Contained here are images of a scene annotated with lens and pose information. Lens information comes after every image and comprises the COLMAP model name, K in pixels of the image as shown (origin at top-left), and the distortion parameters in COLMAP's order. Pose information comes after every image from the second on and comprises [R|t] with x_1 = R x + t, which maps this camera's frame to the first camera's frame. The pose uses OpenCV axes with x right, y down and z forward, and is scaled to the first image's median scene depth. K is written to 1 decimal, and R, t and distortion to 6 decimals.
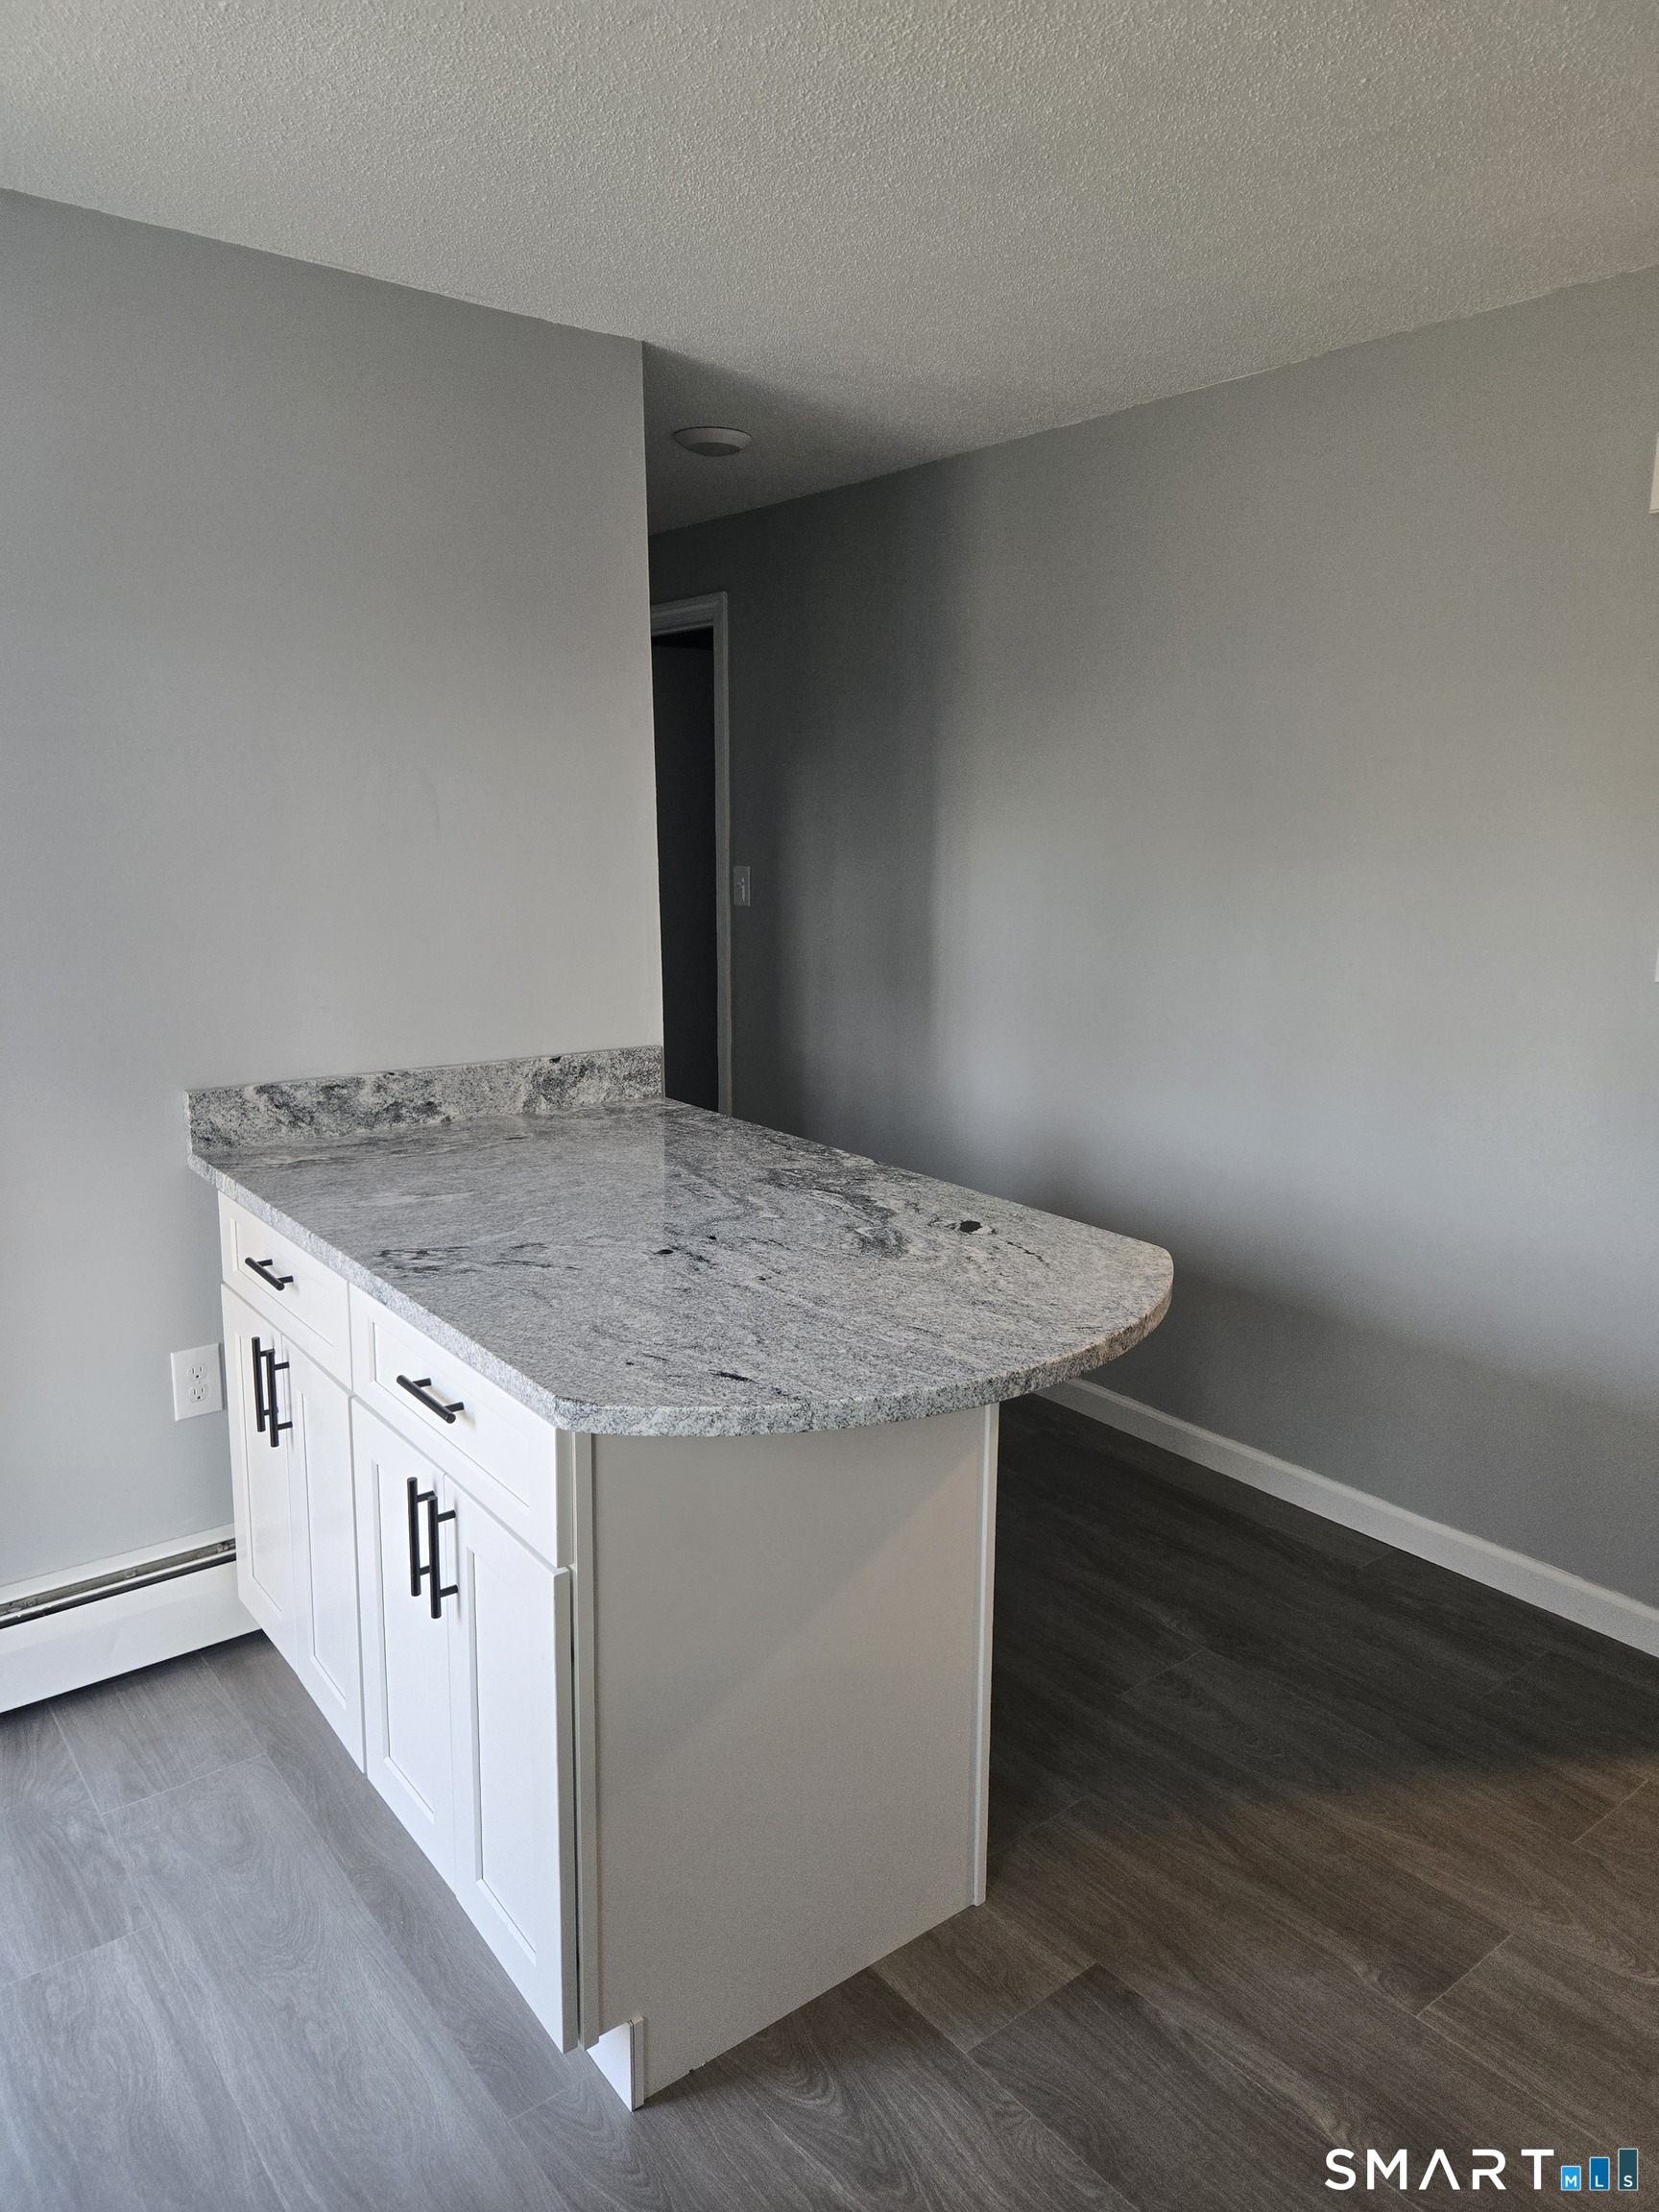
lens RADIAL K [[1484.8, 0, 823.7], [0, 1484.8, 1103.0], [0, 0, 1]] dist [0.091547, -0.000430]
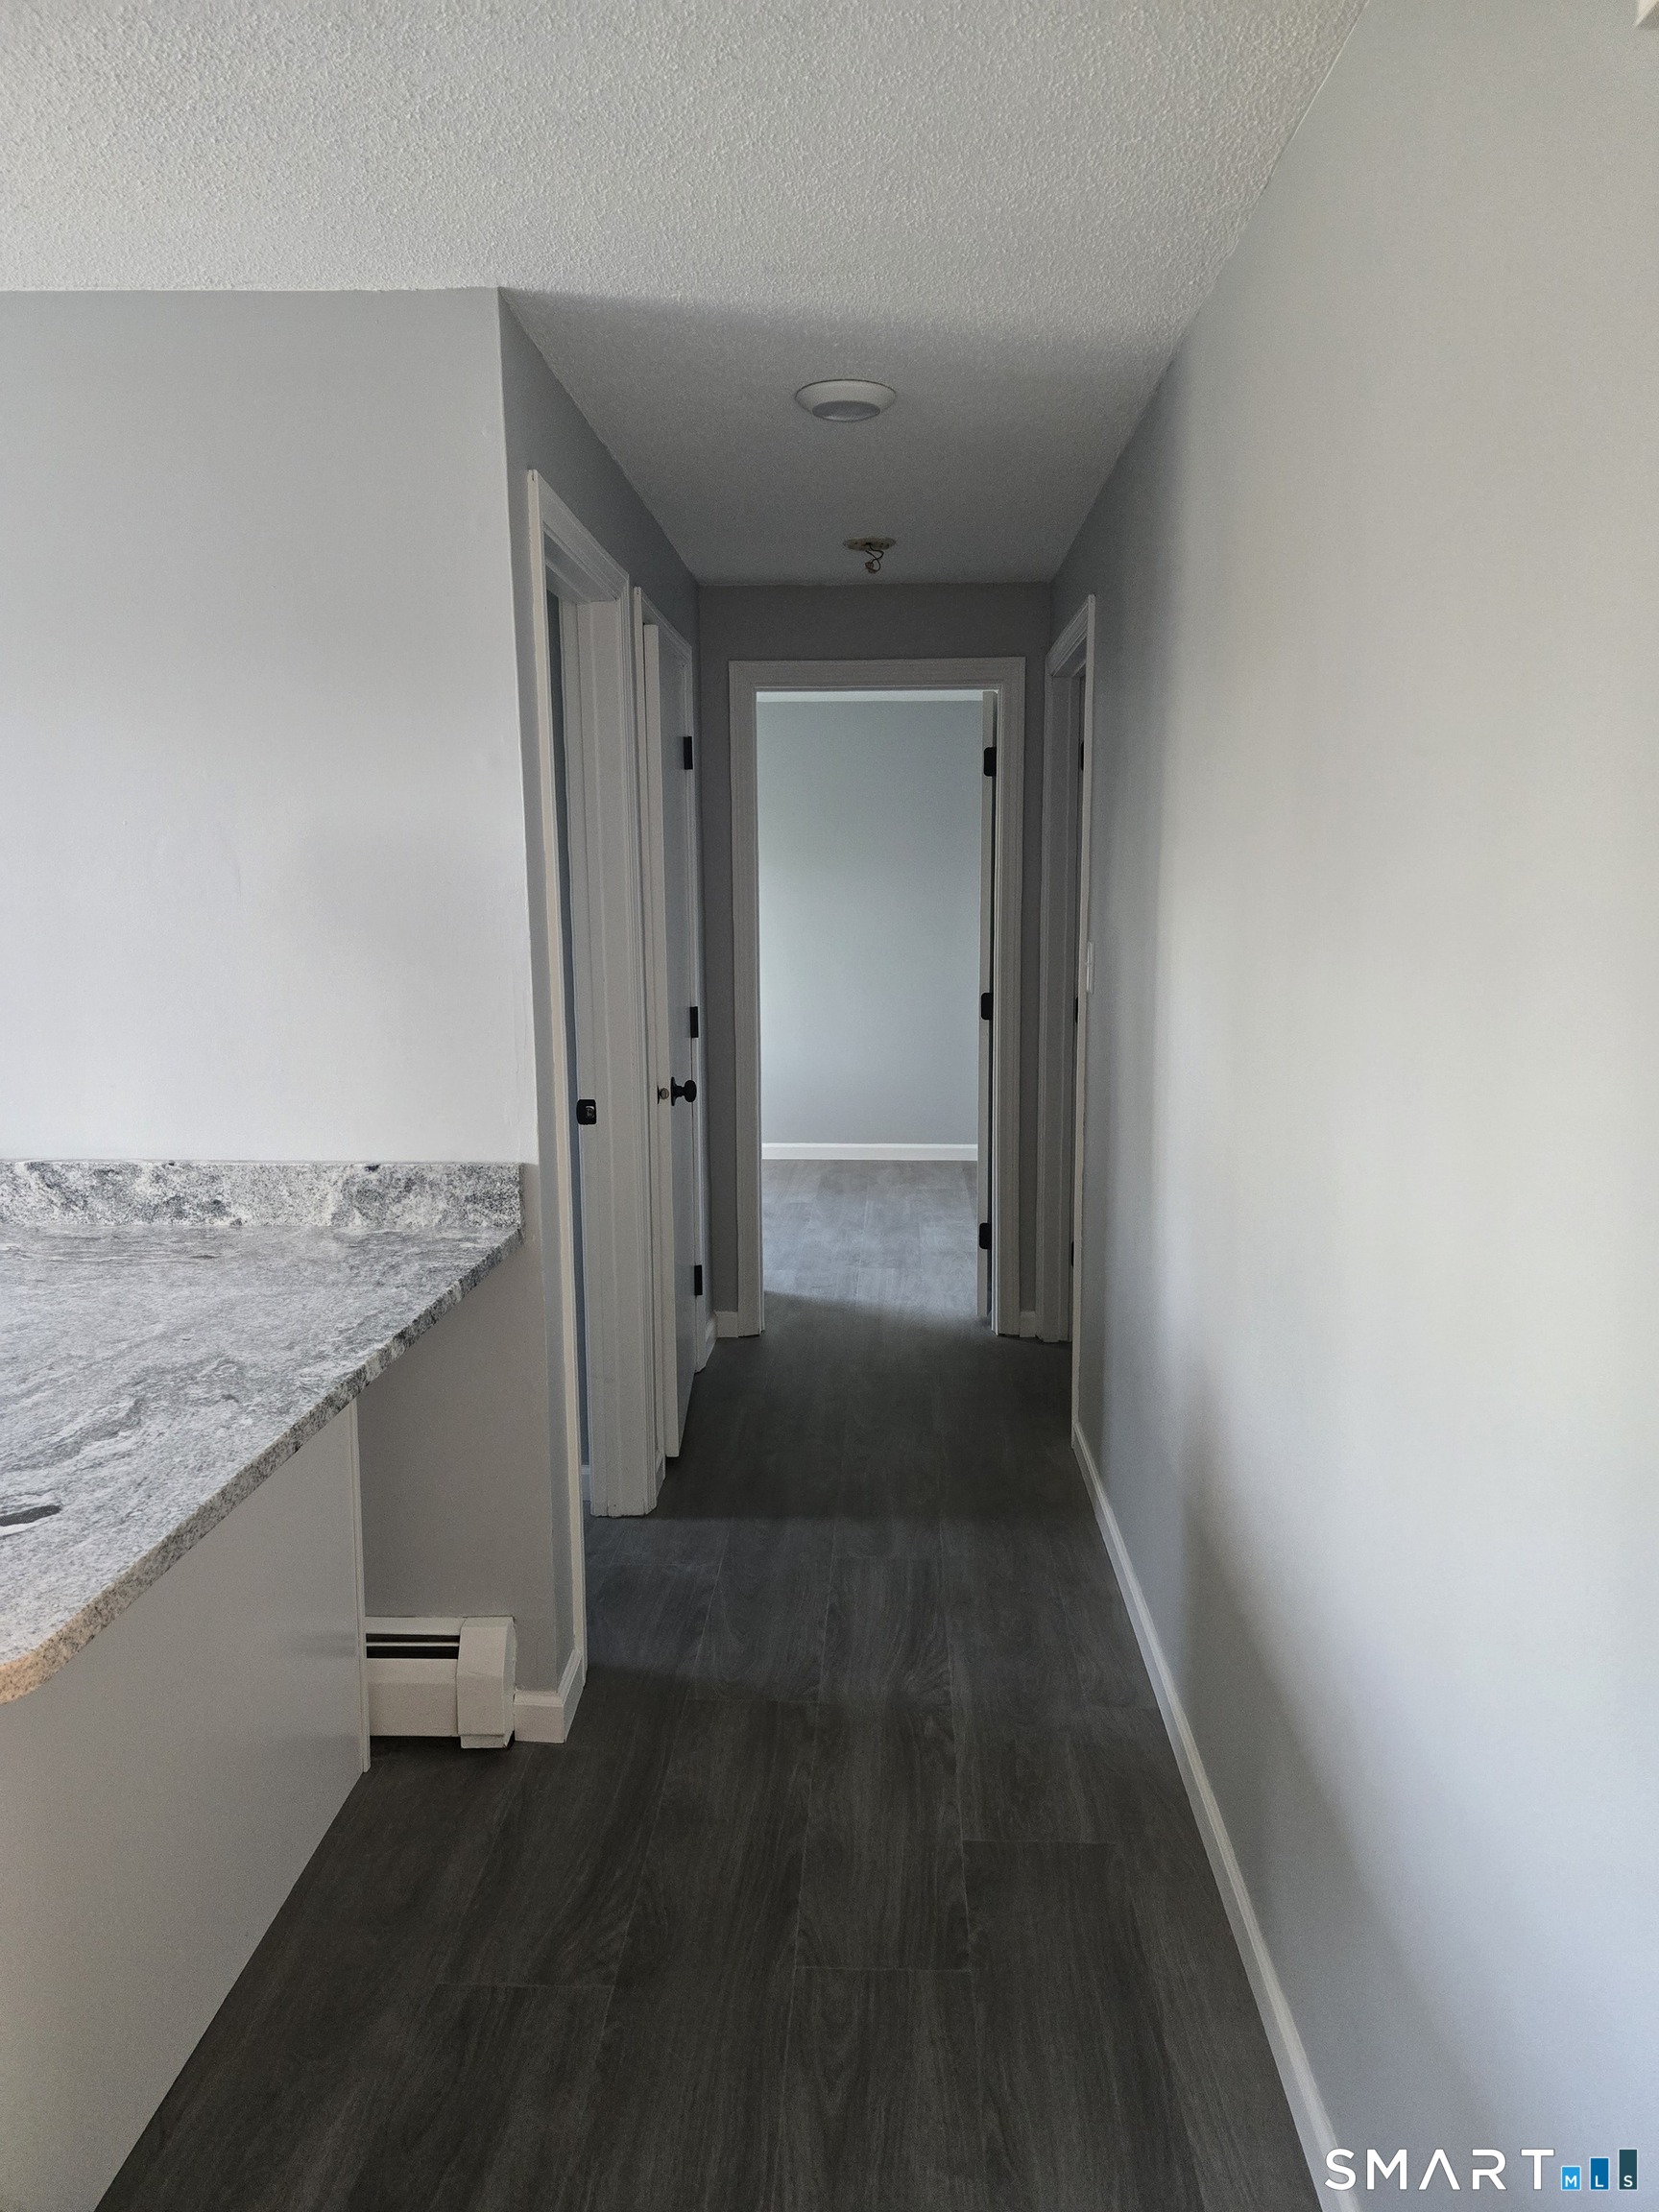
lens RADIAL K [[1484.8, 0, 836.2], [0, 1484.8, 1108.5], [0, 0, 1]] dist [0.091547, -0.000430]
pose [[0.771427, 0.088860, -0.630082, 0.578688], [-0.117660, 0.993046, -0.004006, -0.094714], [0.625345, 0.077226, 0.776518, 0.538100]]
